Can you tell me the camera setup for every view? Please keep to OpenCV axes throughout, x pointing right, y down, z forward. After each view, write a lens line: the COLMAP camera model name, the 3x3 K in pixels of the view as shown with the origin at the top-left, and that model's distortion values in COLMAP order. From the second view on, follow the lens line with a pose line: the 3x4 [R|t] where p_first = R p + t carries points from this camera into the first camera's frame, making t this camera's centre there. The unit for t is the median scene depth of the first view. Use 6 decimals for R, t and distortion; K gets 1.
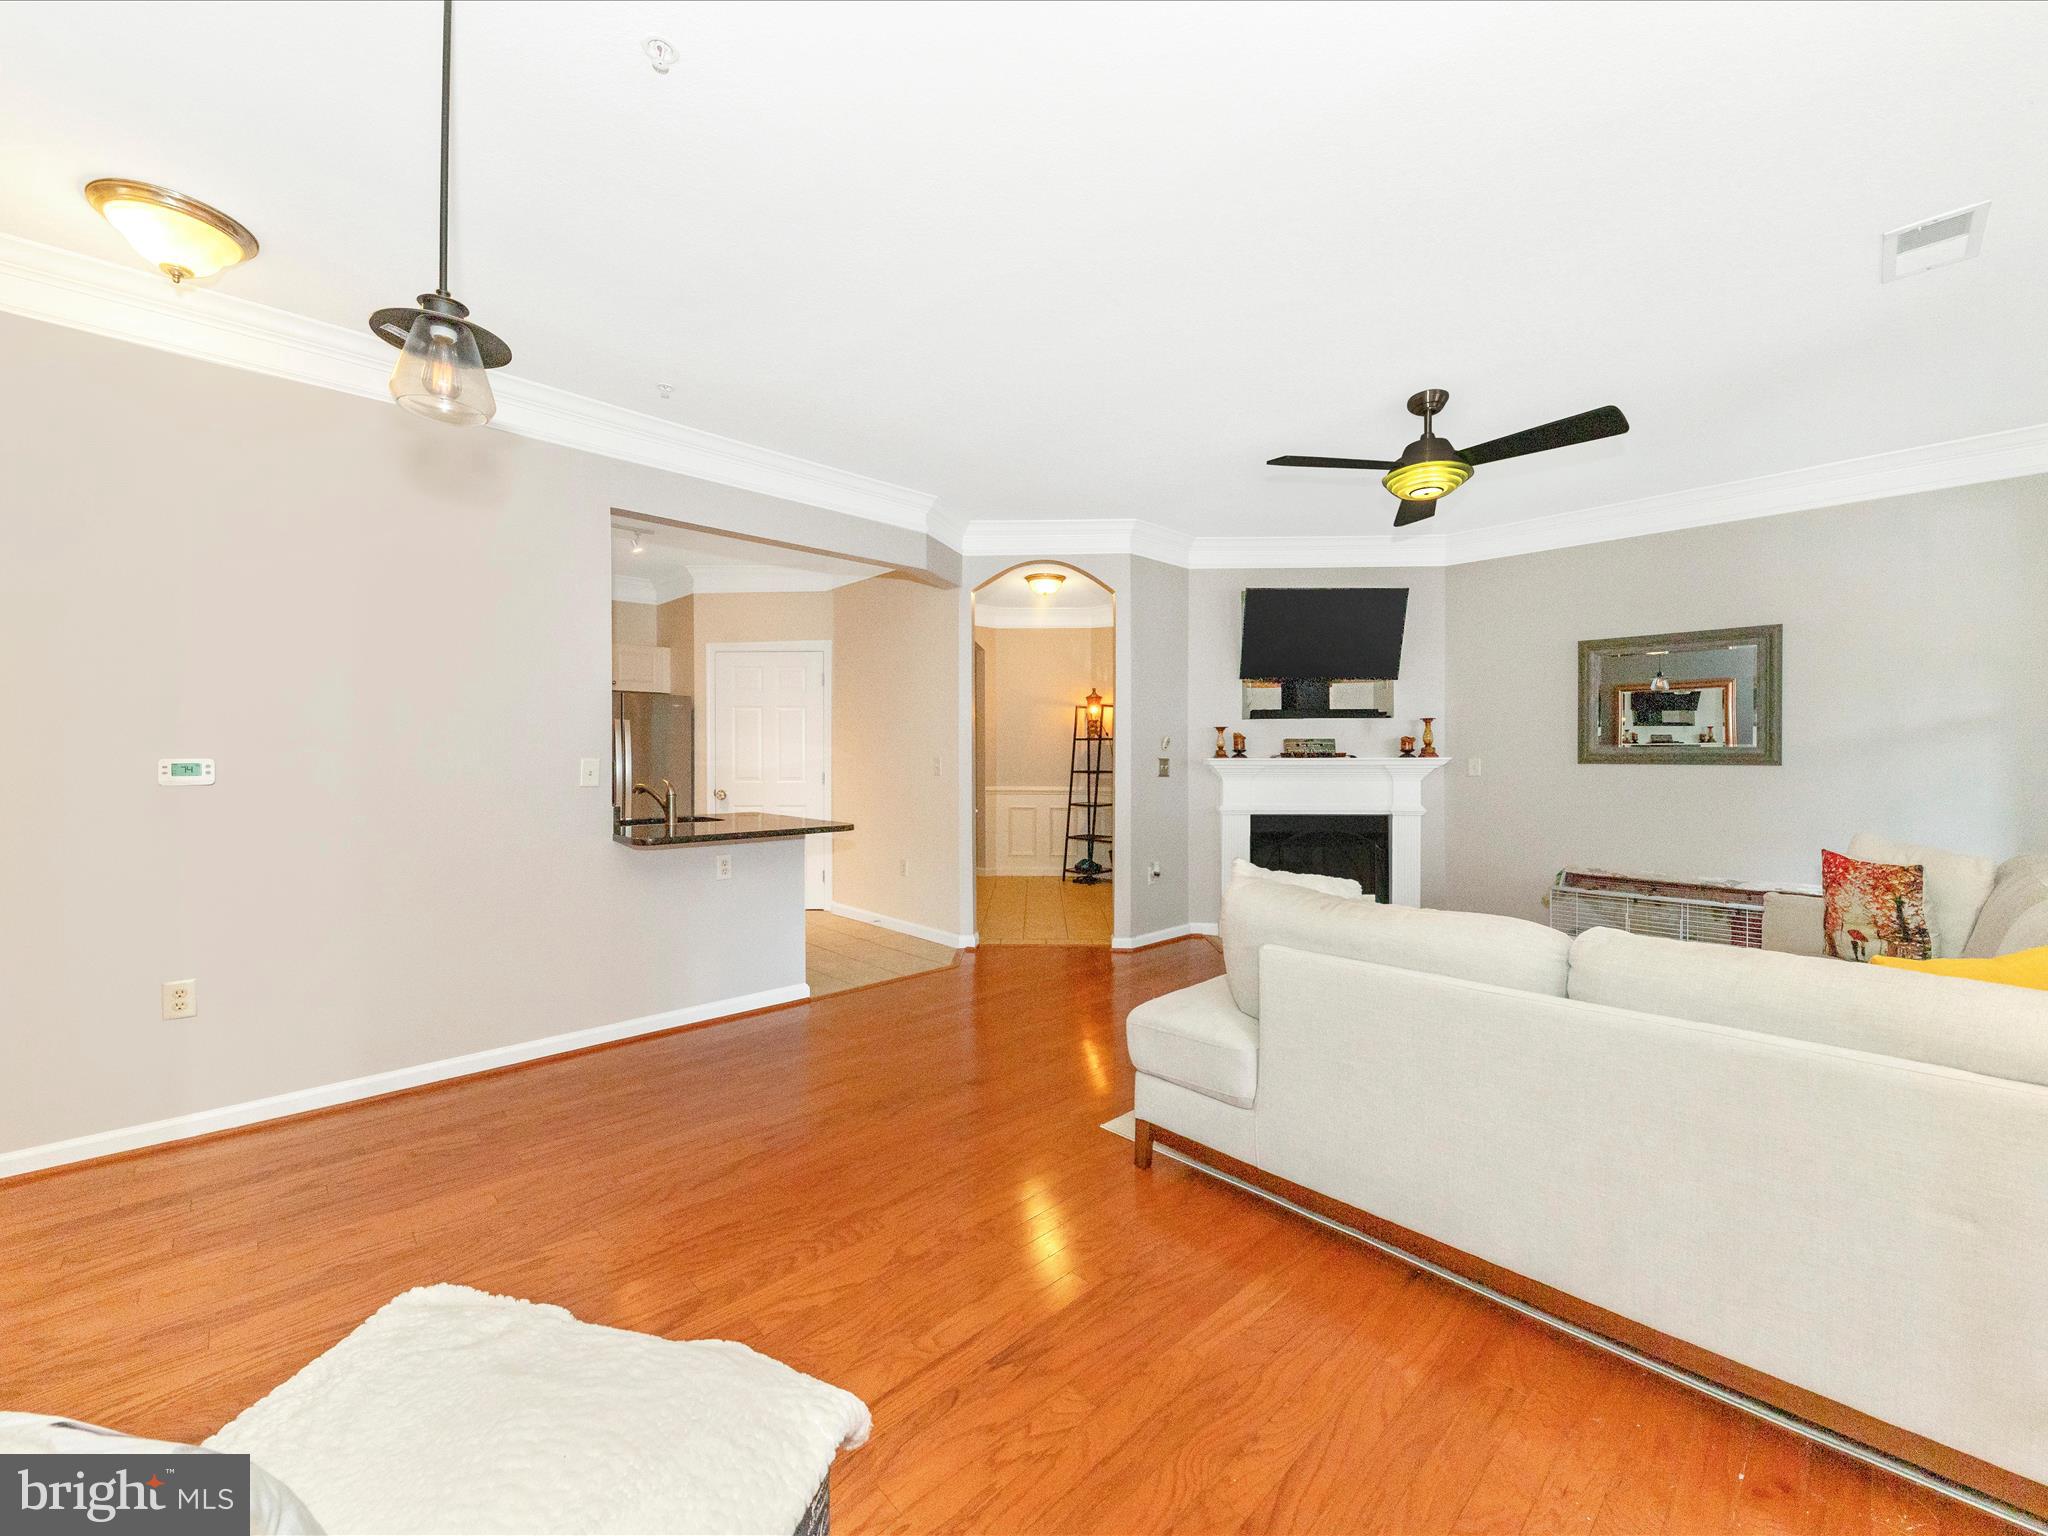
lens RADIAL K [[822.3, 0, 1009.8], [0, 822.3, 755.9], [0, 0, 1]] dist [-0.000041, -0.000151]
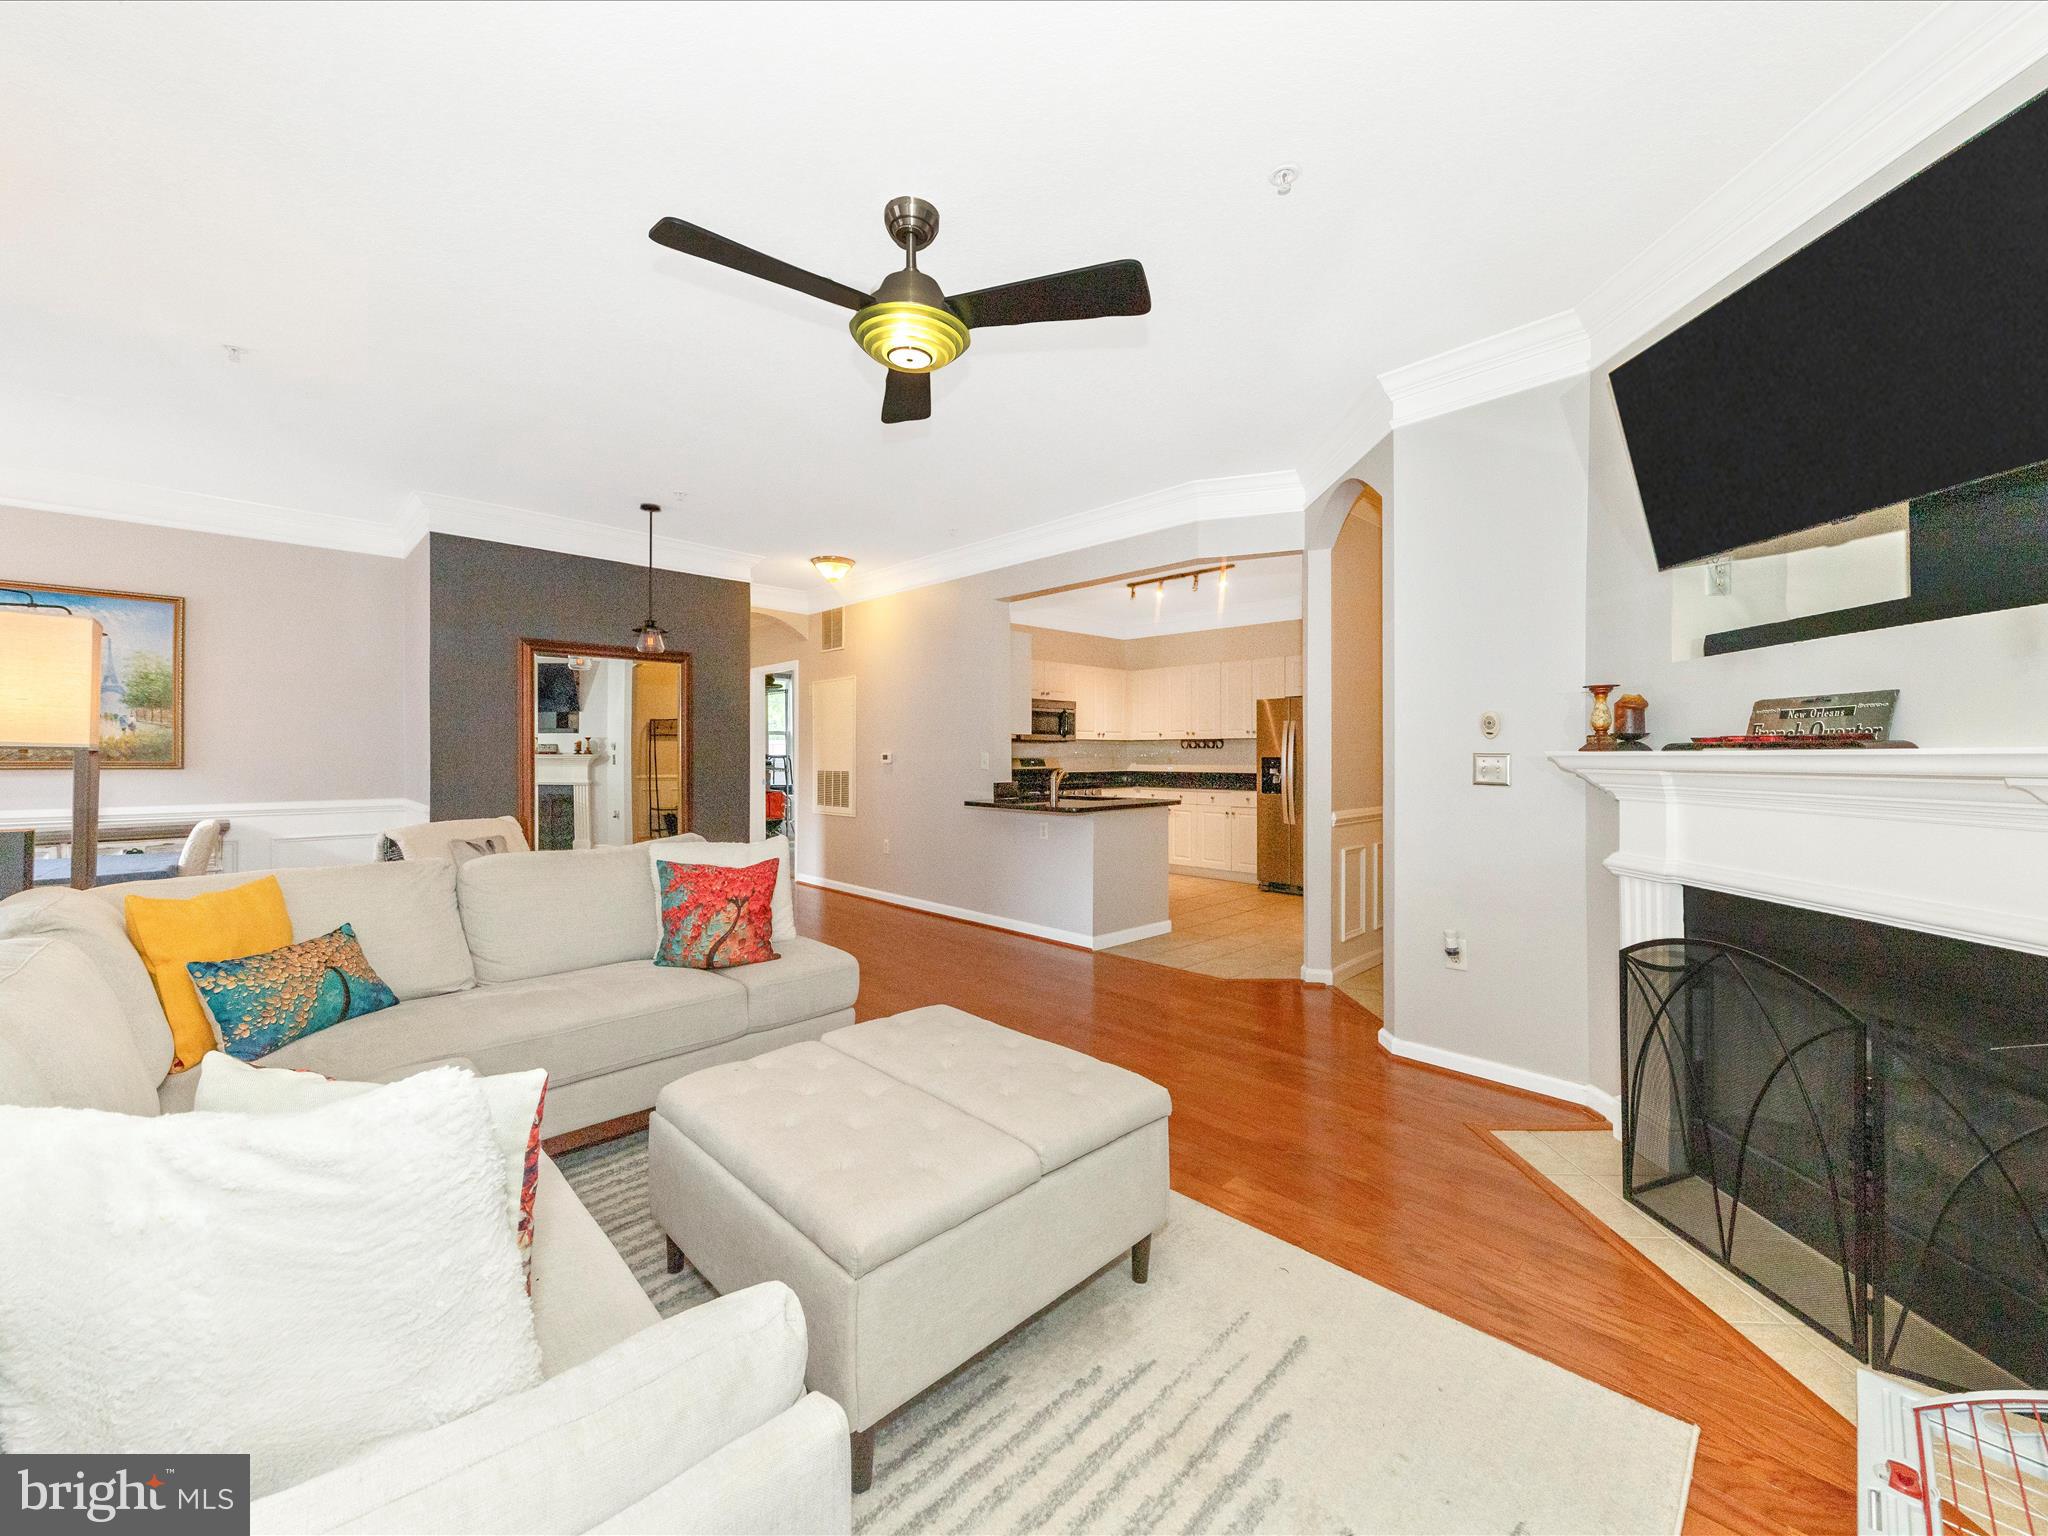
lens RADIAL K [[802.9, 0, 1036.3], [0, 802.9, 753.4], [0, 0, 1]] dist [0.000786, -0.000128]
pose [[0.043544, -0.002023, -0.999049, 0.876615], [0.000038, 0.999998, -0.002023, 0.006483], [0.999051, 0.000050, 0.043544, 0.802945]]
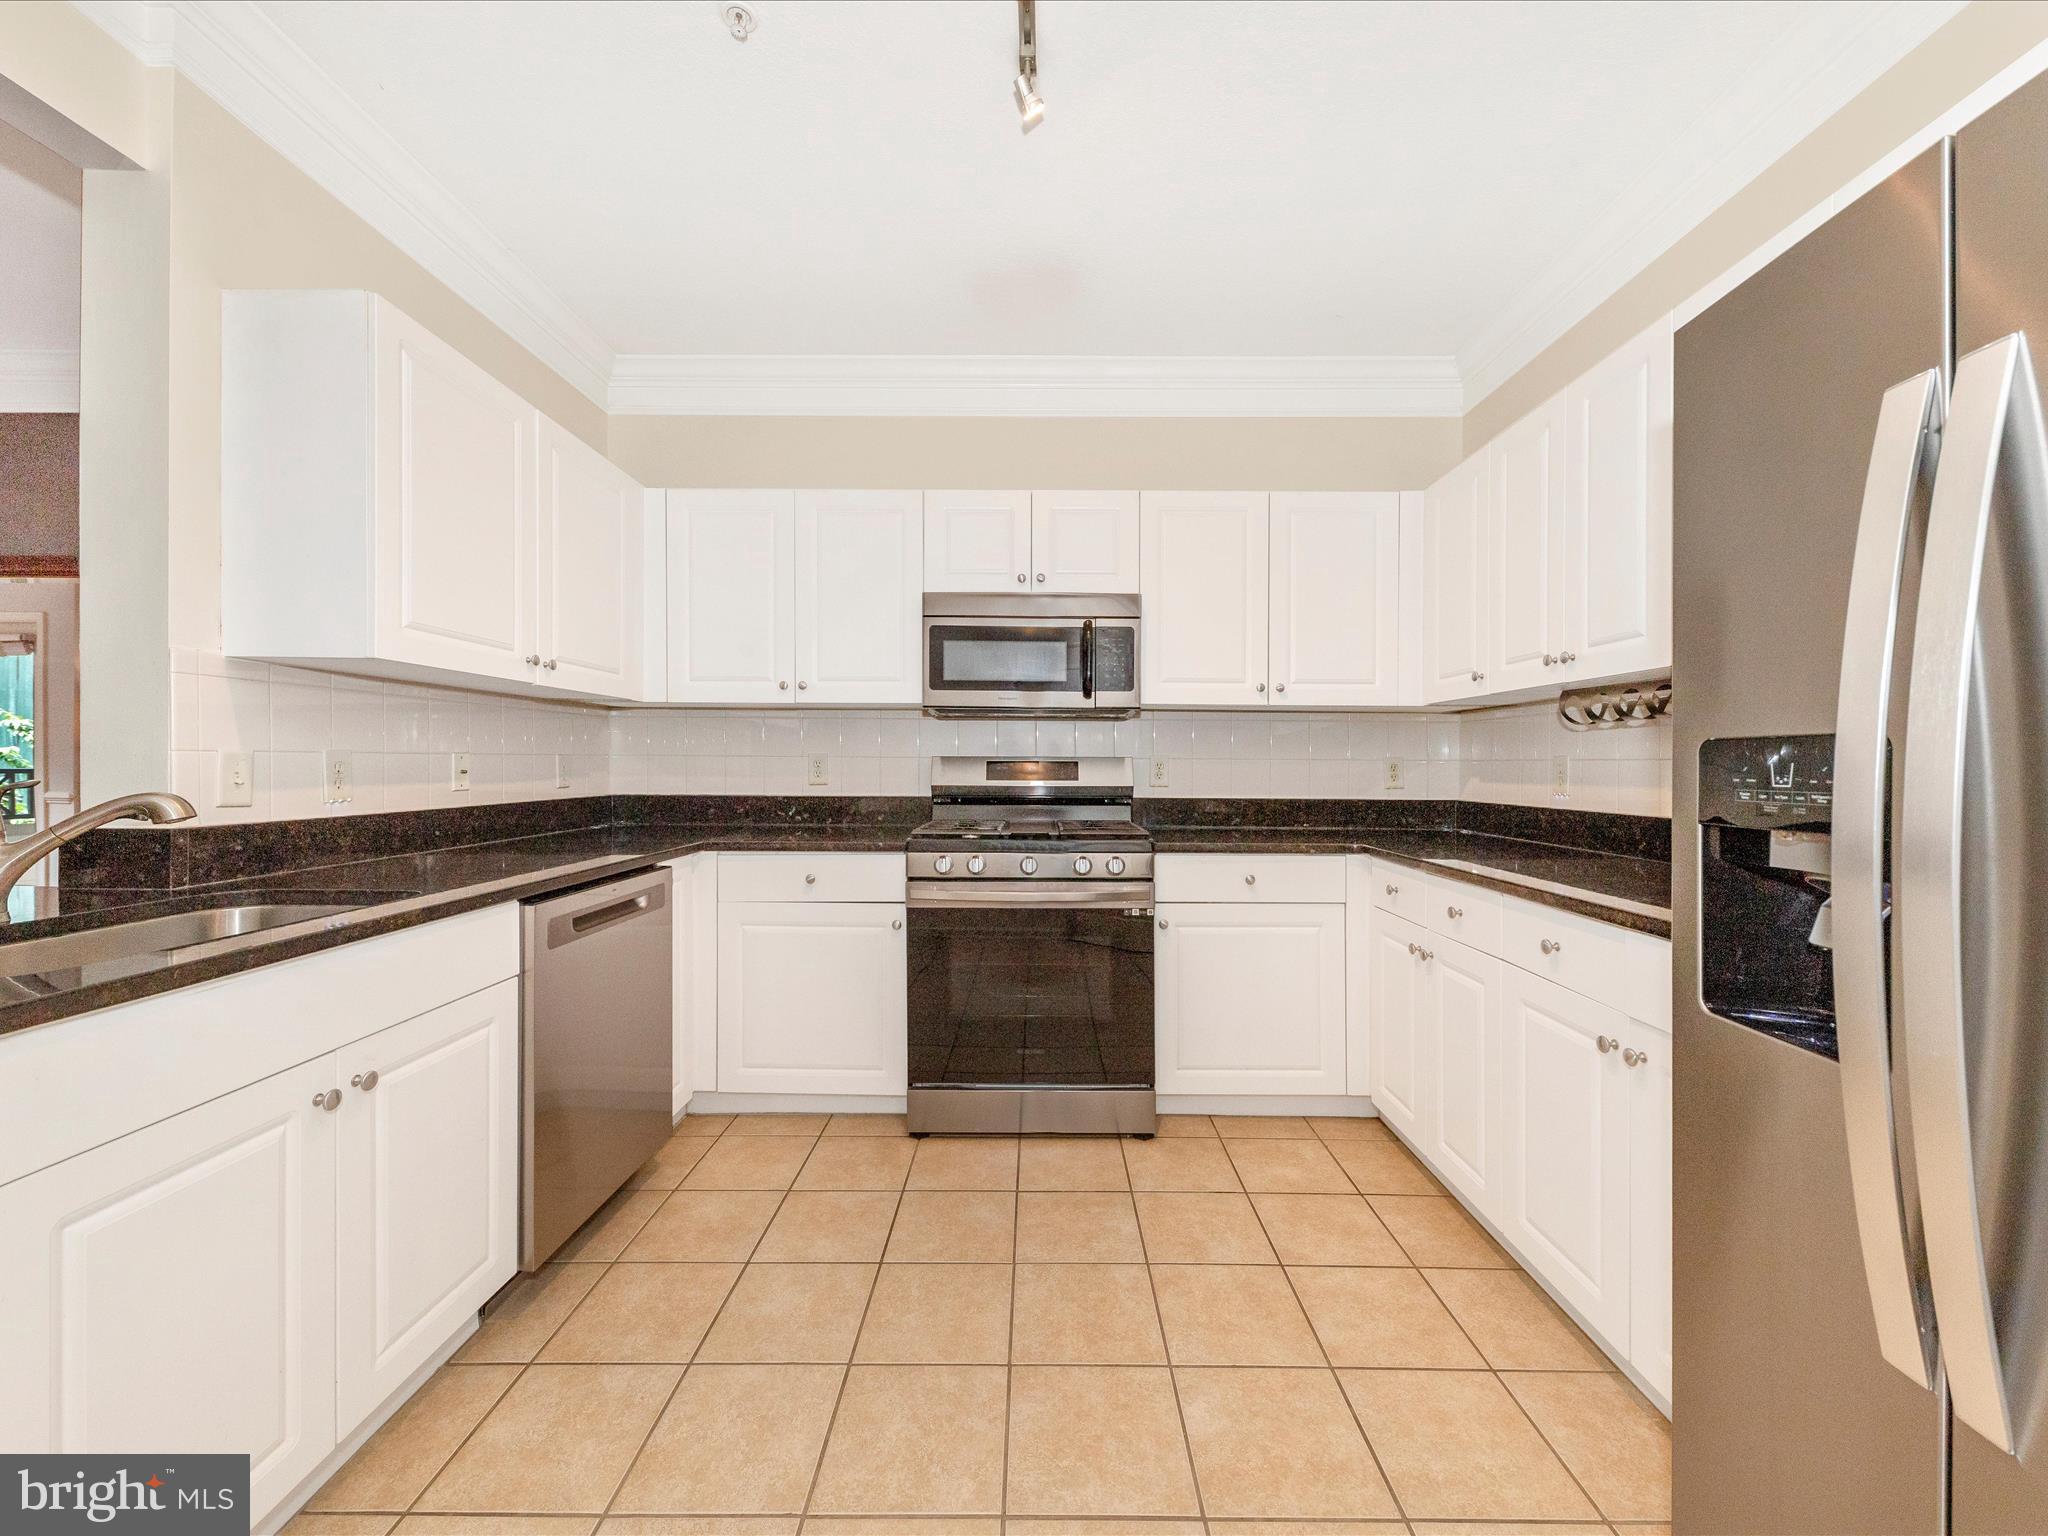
lens RADIAL K [[804.9, 0, 1024.2], [0, 804.9, 773.0], [0, 0, 1]] dist [0.001607, -0.000204]
pose [[-0.676095, -0.000715, -0.736814, -0.402665], [-0.008809, 0.999936, 0.007113, 0.020378], [0.736762, 0.011300, -0.676058, 1.324783]]
